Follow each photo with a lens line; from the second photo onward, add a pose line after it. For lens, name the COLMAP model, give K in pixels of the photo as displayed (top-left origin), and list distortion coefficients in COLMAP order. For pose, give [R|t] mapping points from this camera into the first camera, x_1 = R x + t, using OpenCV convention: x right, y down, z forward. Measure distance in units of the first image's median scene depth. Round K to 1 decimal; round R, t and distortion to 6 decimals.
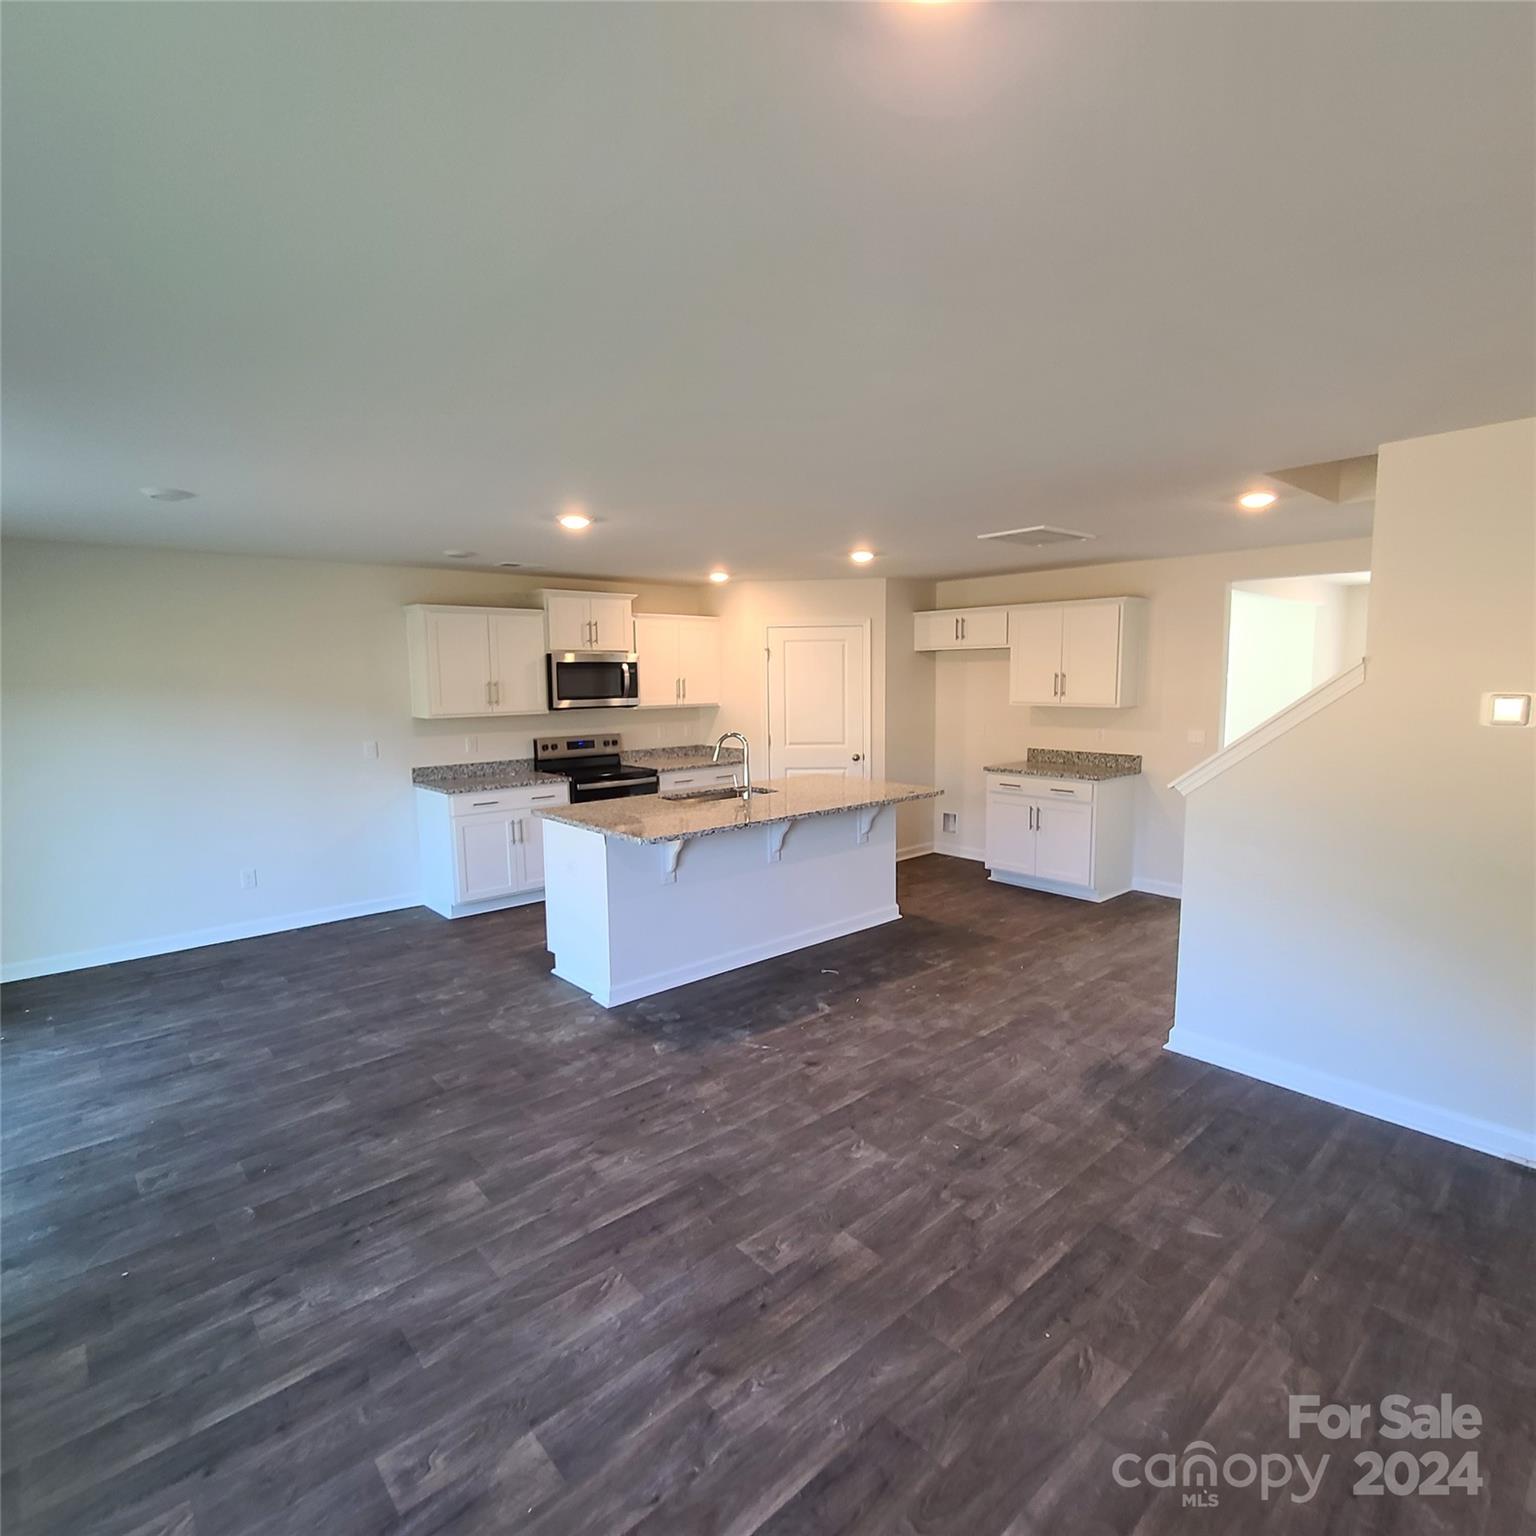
lens RADIAL K [[843.8, 0, 772.1], [0, 843.8, 768.3], [0, 0, 1]] dist [-0.011429, 0.004677]
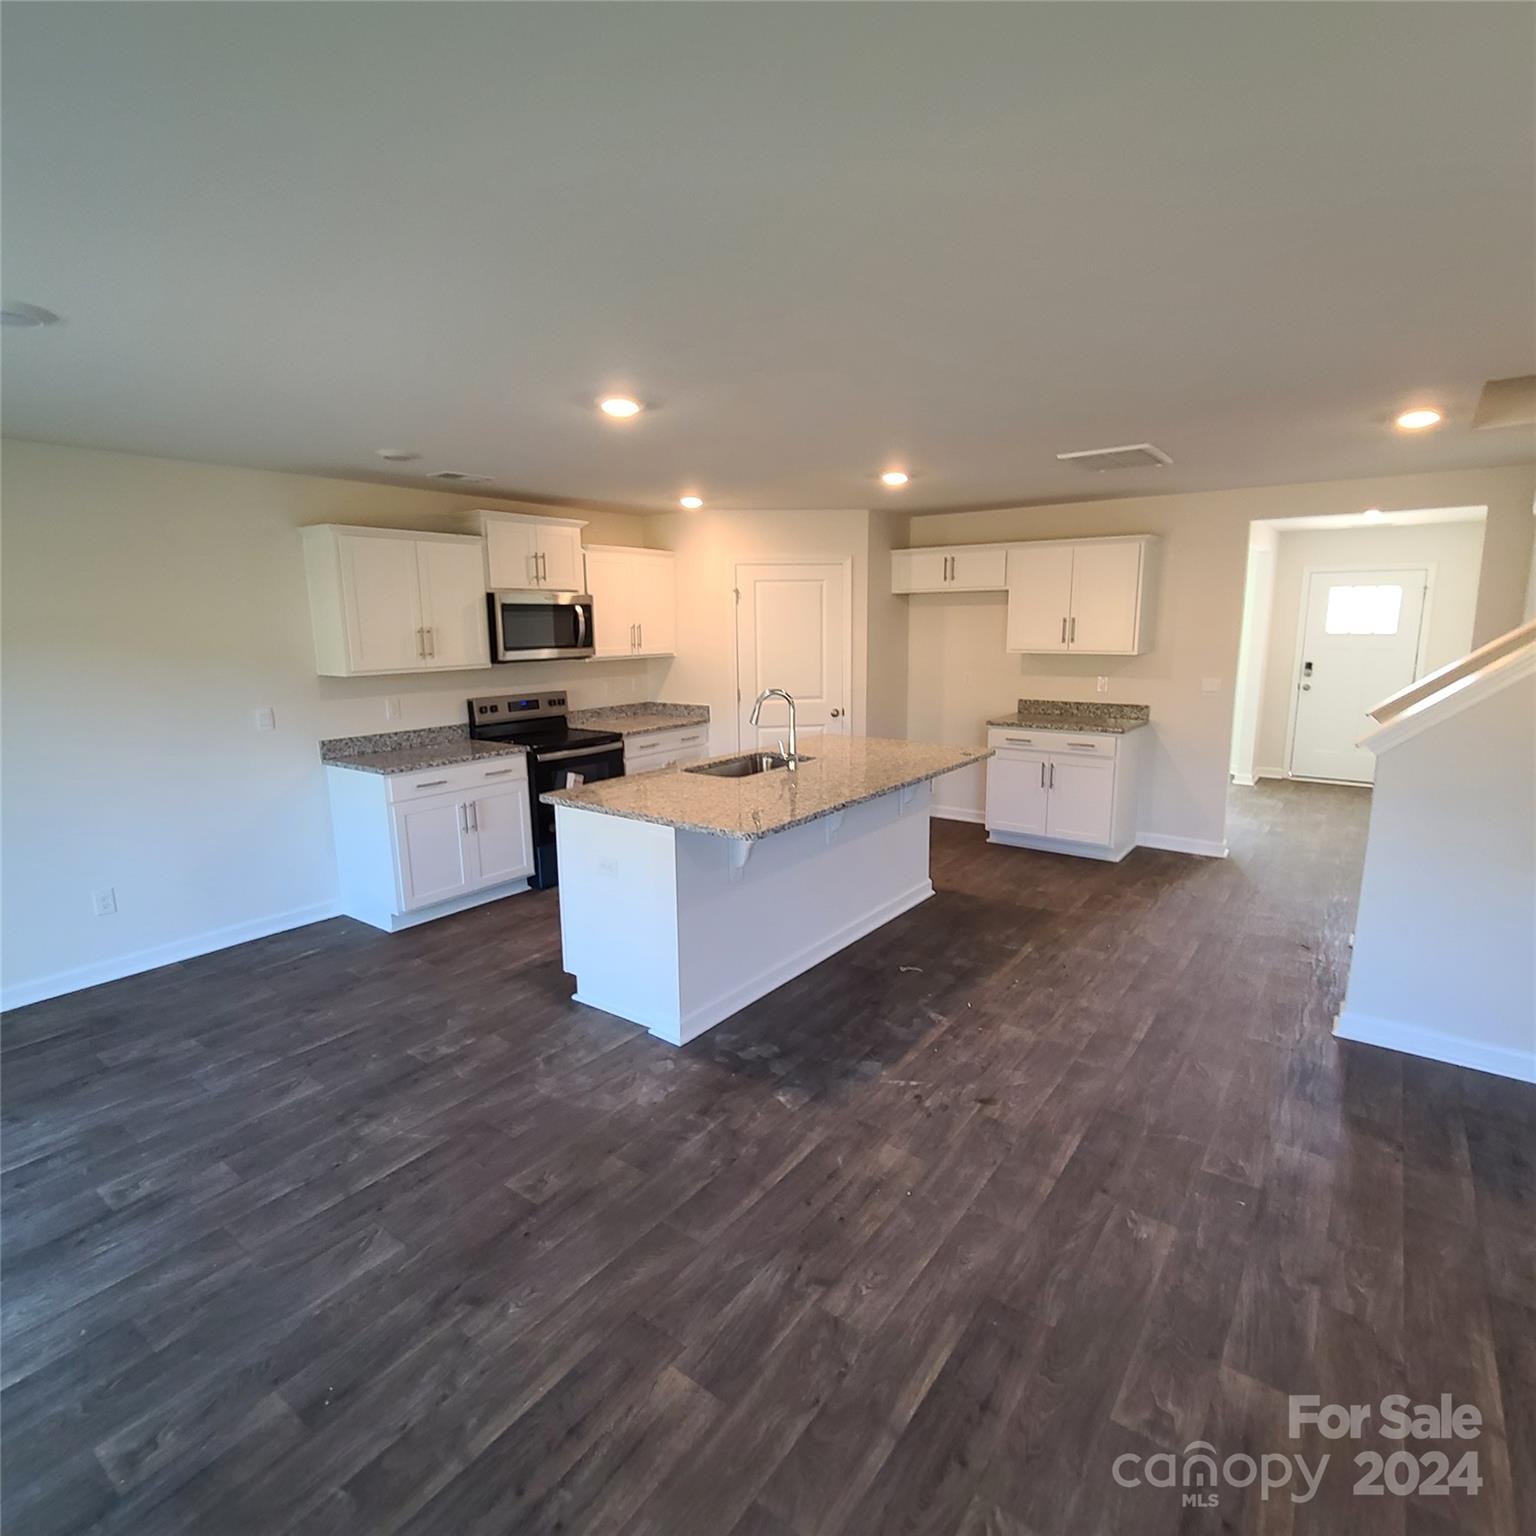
lens RADIAL K [[843.8, 0, 767.7], [0, 843.8, 770.2], [0, 0, 1]] dist [-0.011429, 0.004677]
pose [[0.978369, -0.036041, 0.203702, -0.244461], [0.023211, 0.997614, 0.065026, -0.018905], [-0.205559, -0.058891, 0.976871, 0.213062]]
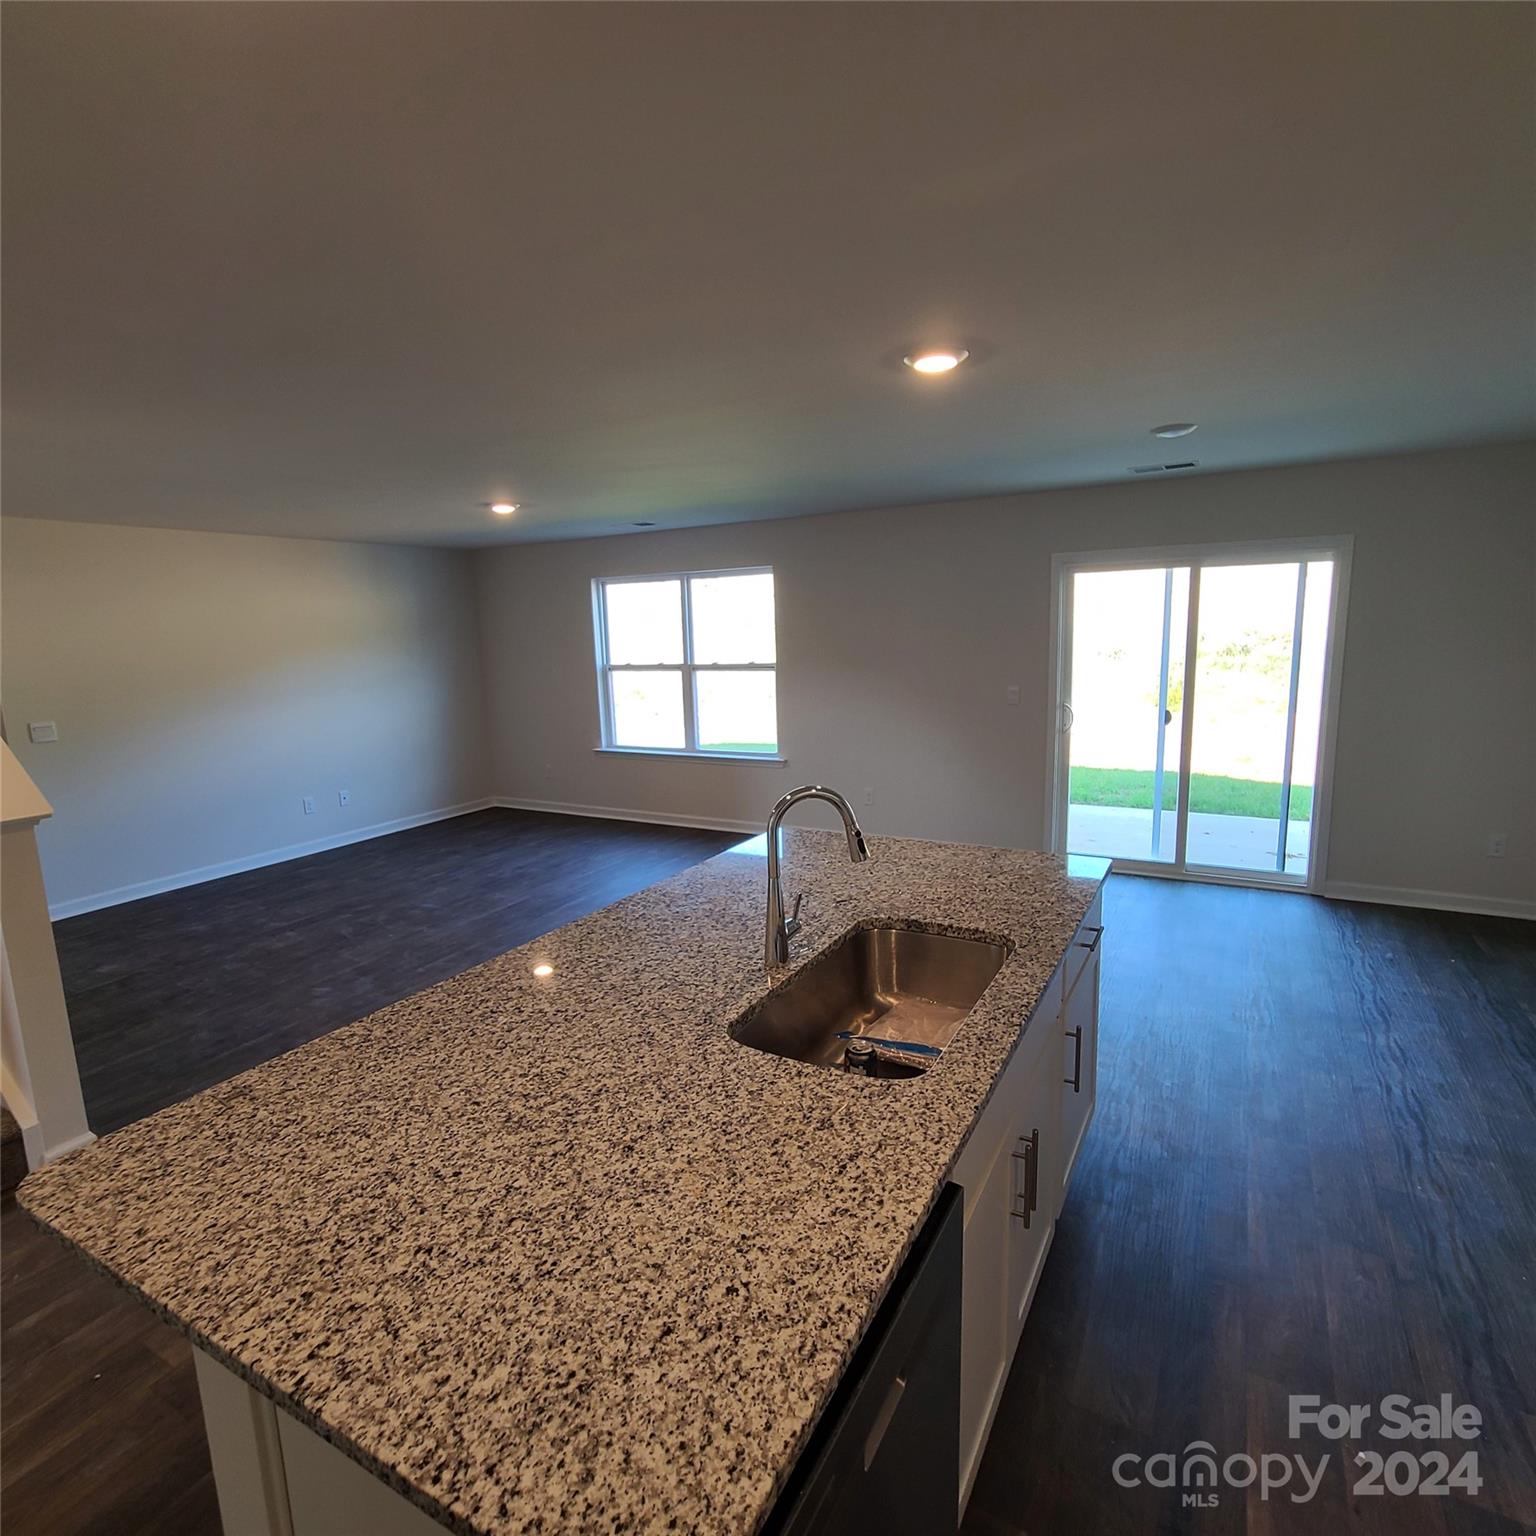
lens RADIAL K [[843.8, 0, 768.7], [0, 843.8, 767.5], [0, 0, 1]] dist [-0.011429, 0.004677]
pose [[-0.945382, 0.090766, -0.313071, 0.090969], [-0.000166, 0.960315, 0.278917, -0.174666], [0.325963, 0.263736, -0.907850, 1.457623]]
